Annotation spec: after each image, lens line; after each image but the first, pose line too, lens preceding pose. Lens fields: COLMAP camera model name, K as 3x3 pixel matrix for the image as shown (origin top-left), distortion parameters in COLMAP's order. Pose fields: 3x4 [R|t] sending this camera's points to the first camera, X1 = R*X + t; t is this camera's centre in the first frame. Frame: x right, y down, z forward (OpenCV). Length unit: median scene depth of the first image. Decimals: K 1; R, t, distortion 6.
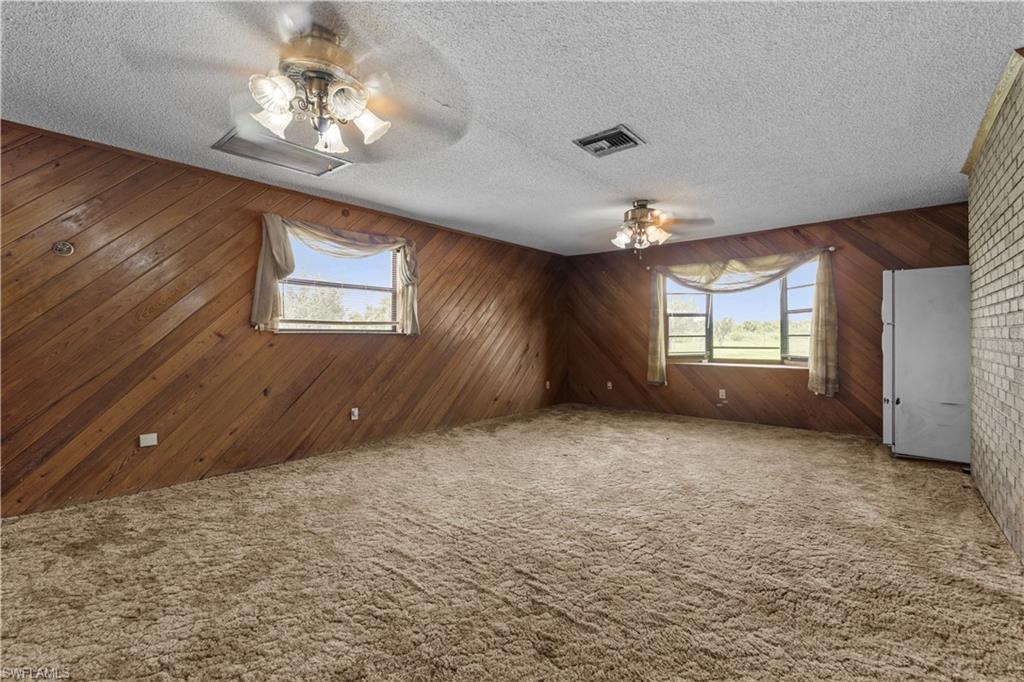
lens RADIAL K [[436.1, 0, 512.7], [0, 436.1, 338.2], [0, 0, 1]] dist [-0.008487, -0.000112]
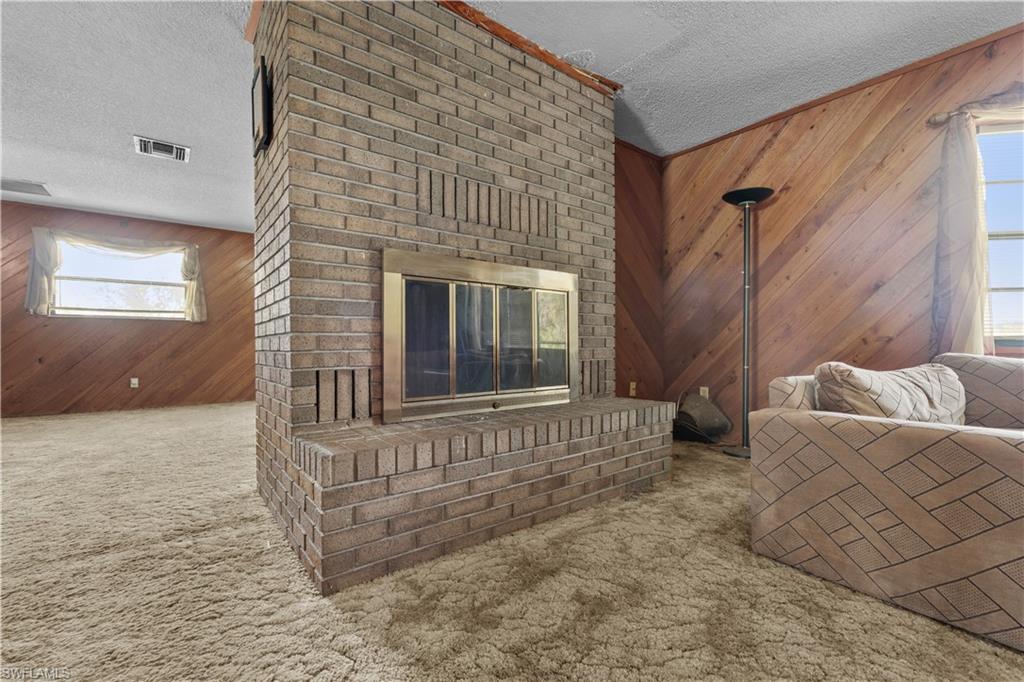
lens RADIAL K [[436.1, 0, 511.7], [0, 436.1, 343.4], [0, 0, 1]] dist [-0.008487, -0.000112]
pose [[0.979613, 0.007798, -0.200743, 1.043075], [-0.007372, 0.999969, 0.002872, 0.051707], [0.200759, -0.001334, 0.979640, -0.016100]]
